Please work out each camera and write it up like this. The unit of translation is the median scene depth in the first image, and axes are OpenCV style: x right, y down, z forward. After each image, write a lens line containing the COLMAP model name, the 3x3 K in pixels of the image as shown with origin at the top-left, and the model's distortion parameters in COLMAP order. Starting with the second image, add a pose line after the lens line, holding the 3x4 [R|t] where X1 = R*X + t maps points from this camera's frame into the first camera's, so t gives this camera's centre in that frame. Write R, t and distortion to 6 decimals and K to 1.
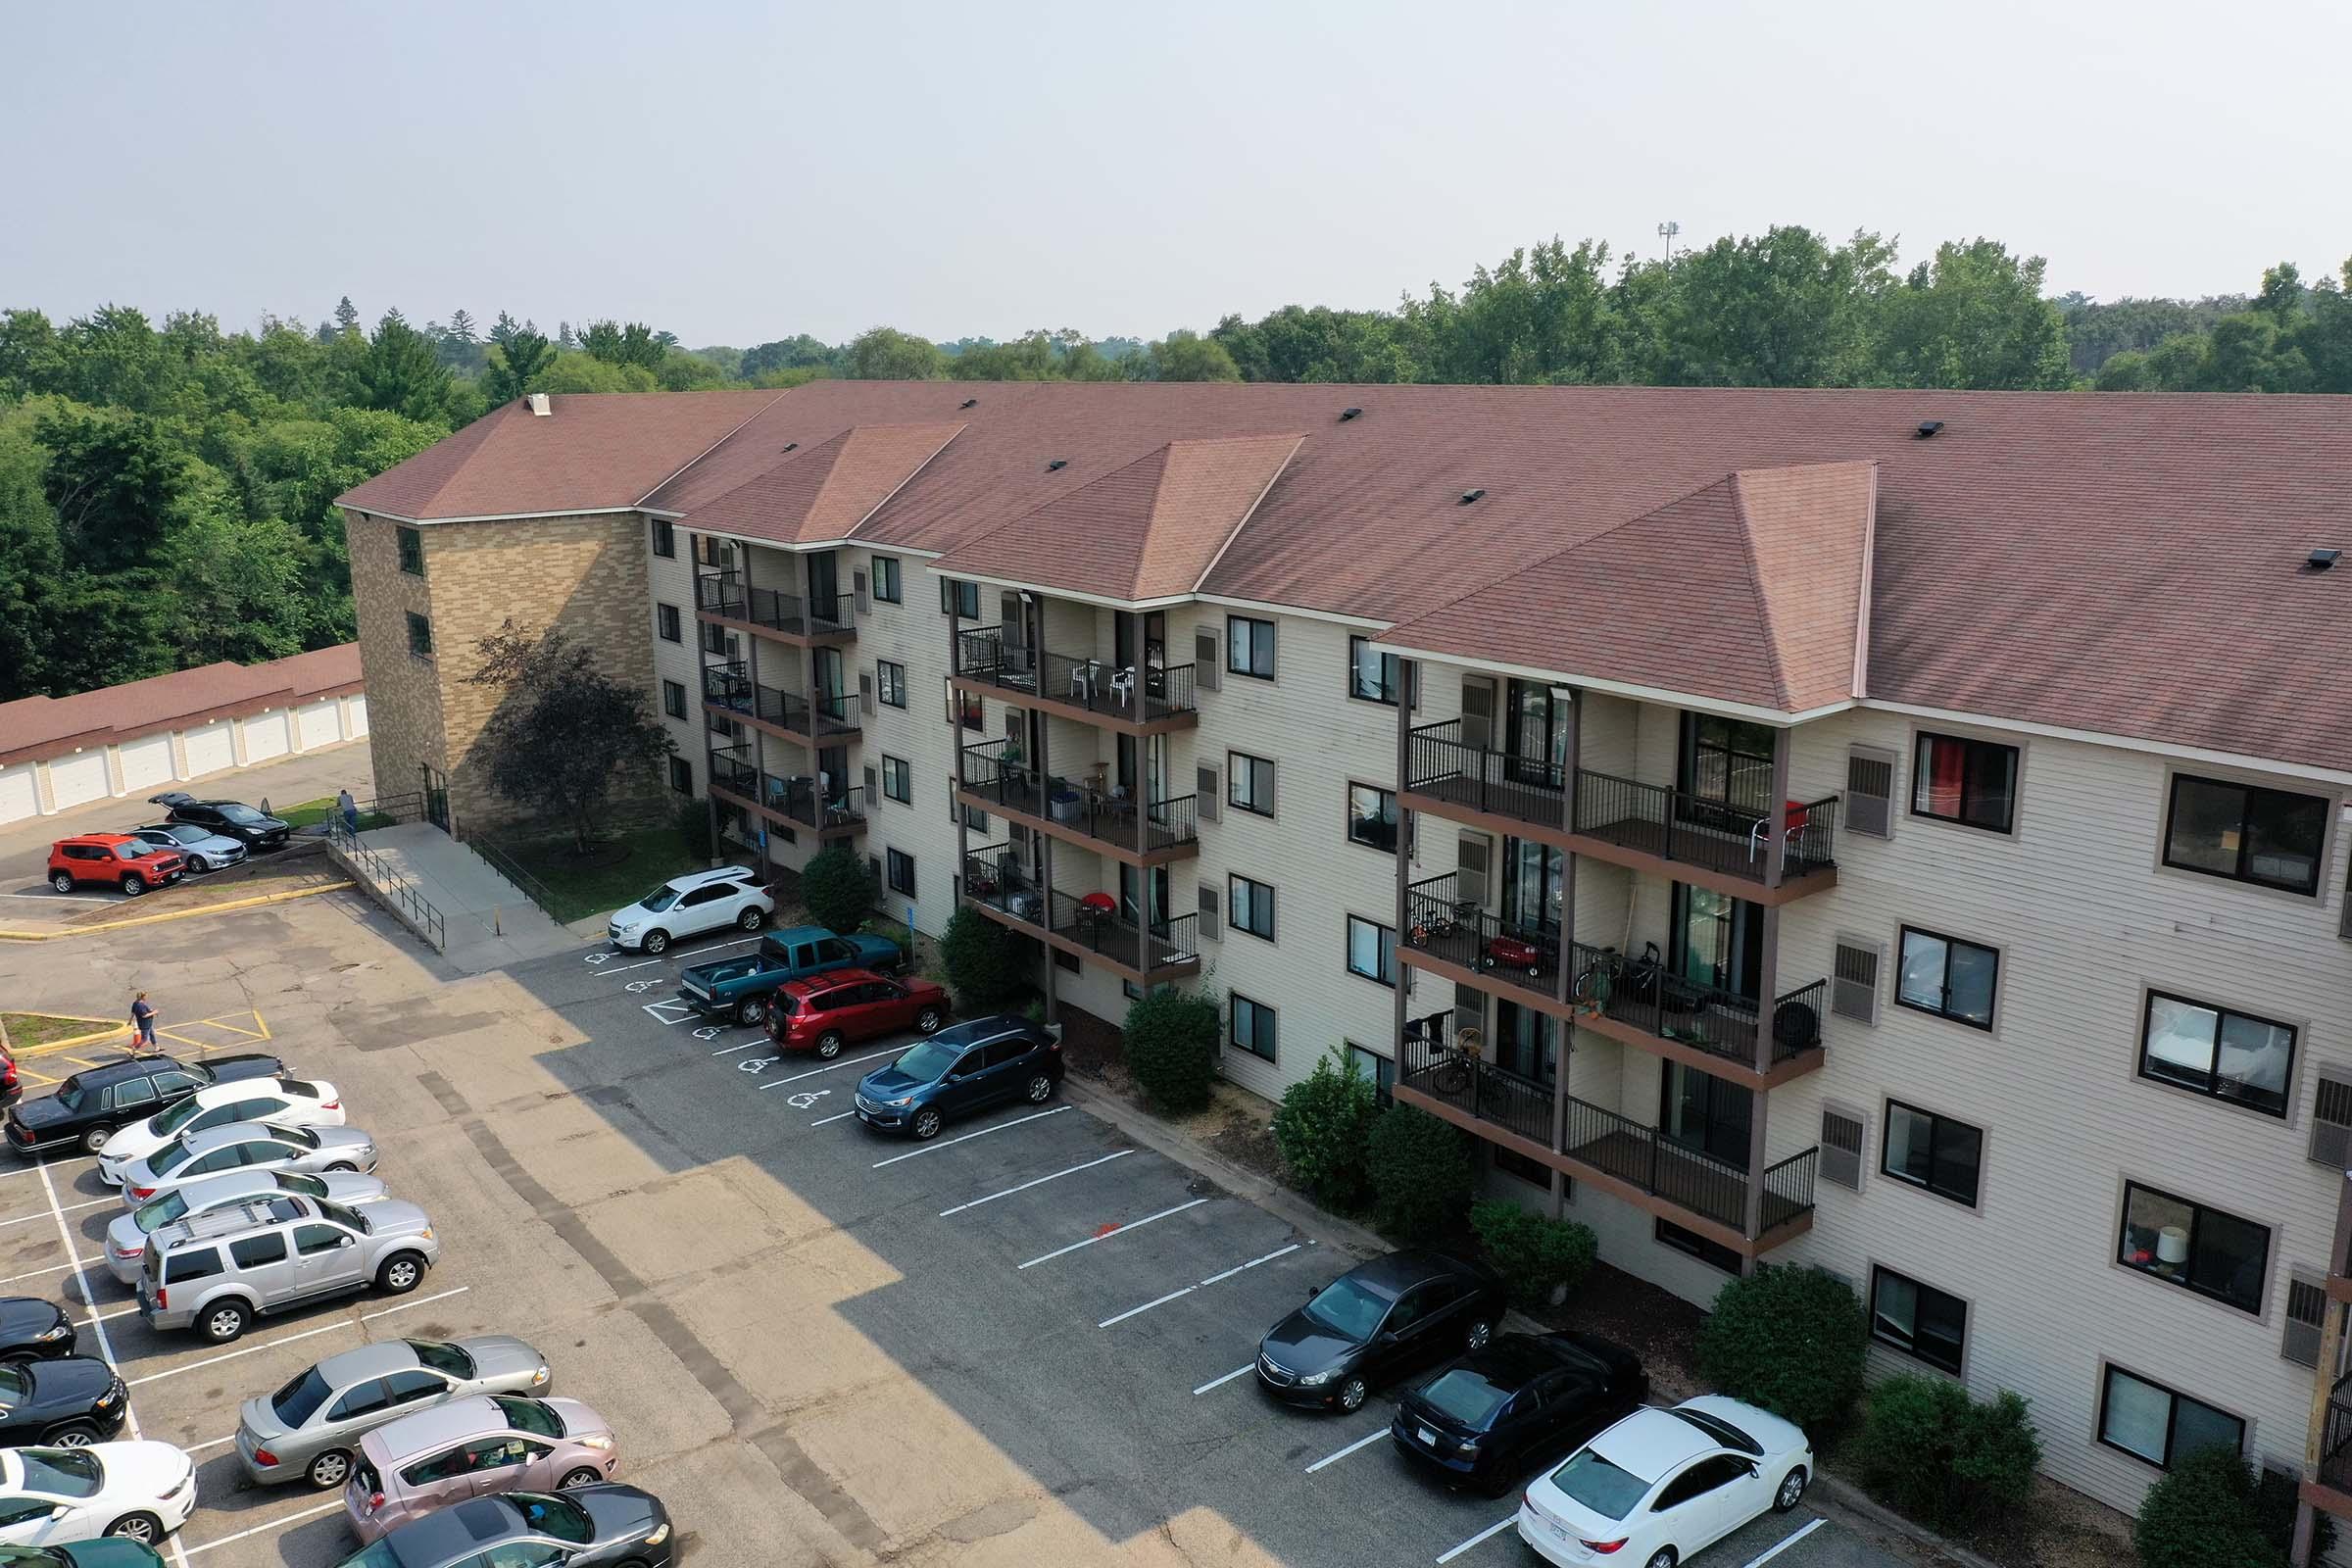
lens RADIAL K [[1856.7, 0, 1171.5], [0, 1856.7, 784.7], [0, 0, 1]] dist [-0.006083, -0.003905]
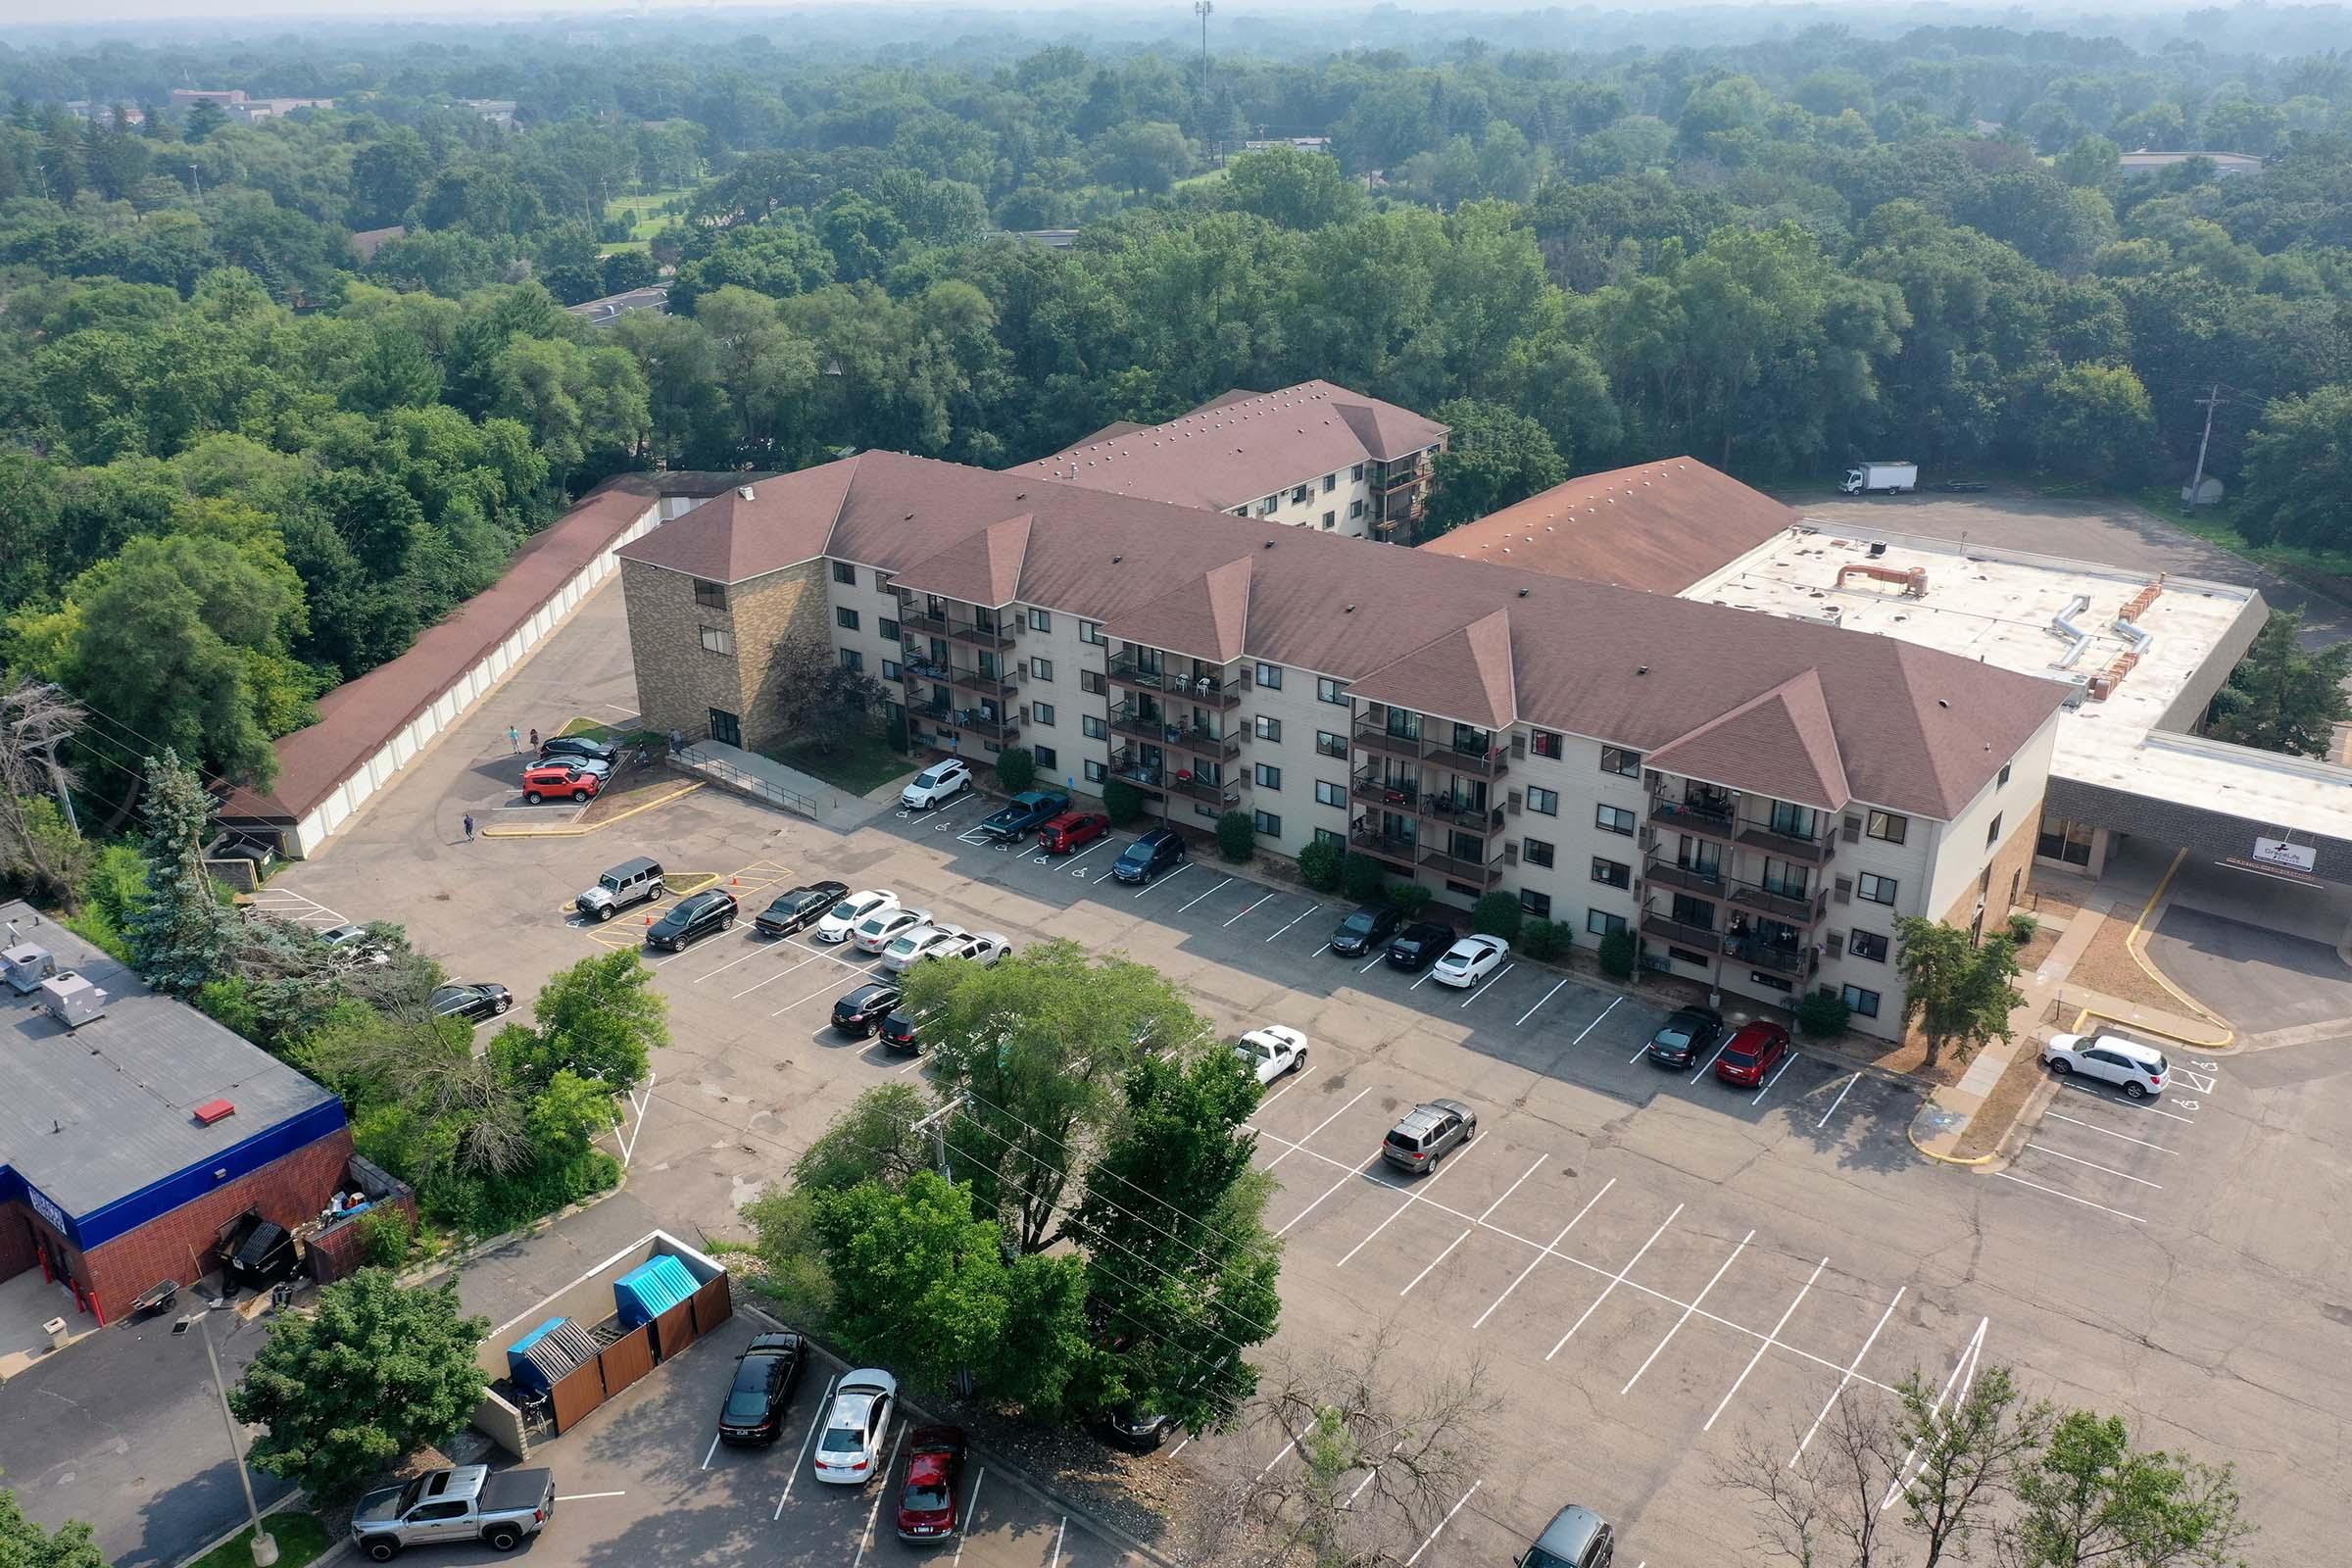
lens RADIAL K [[1856.7, 0, 1179.8], [0, 1856.7, 782.6], [0, 0, 1]] dist [-0.006083, -0.003905]
pose [[0.963900, -0.101833, 0.246023, -0.795983], [0.059650, 0.983077, 0.173209, -0.423848], [-0.259498, -0.152281, 0.953662, -1.553532]]
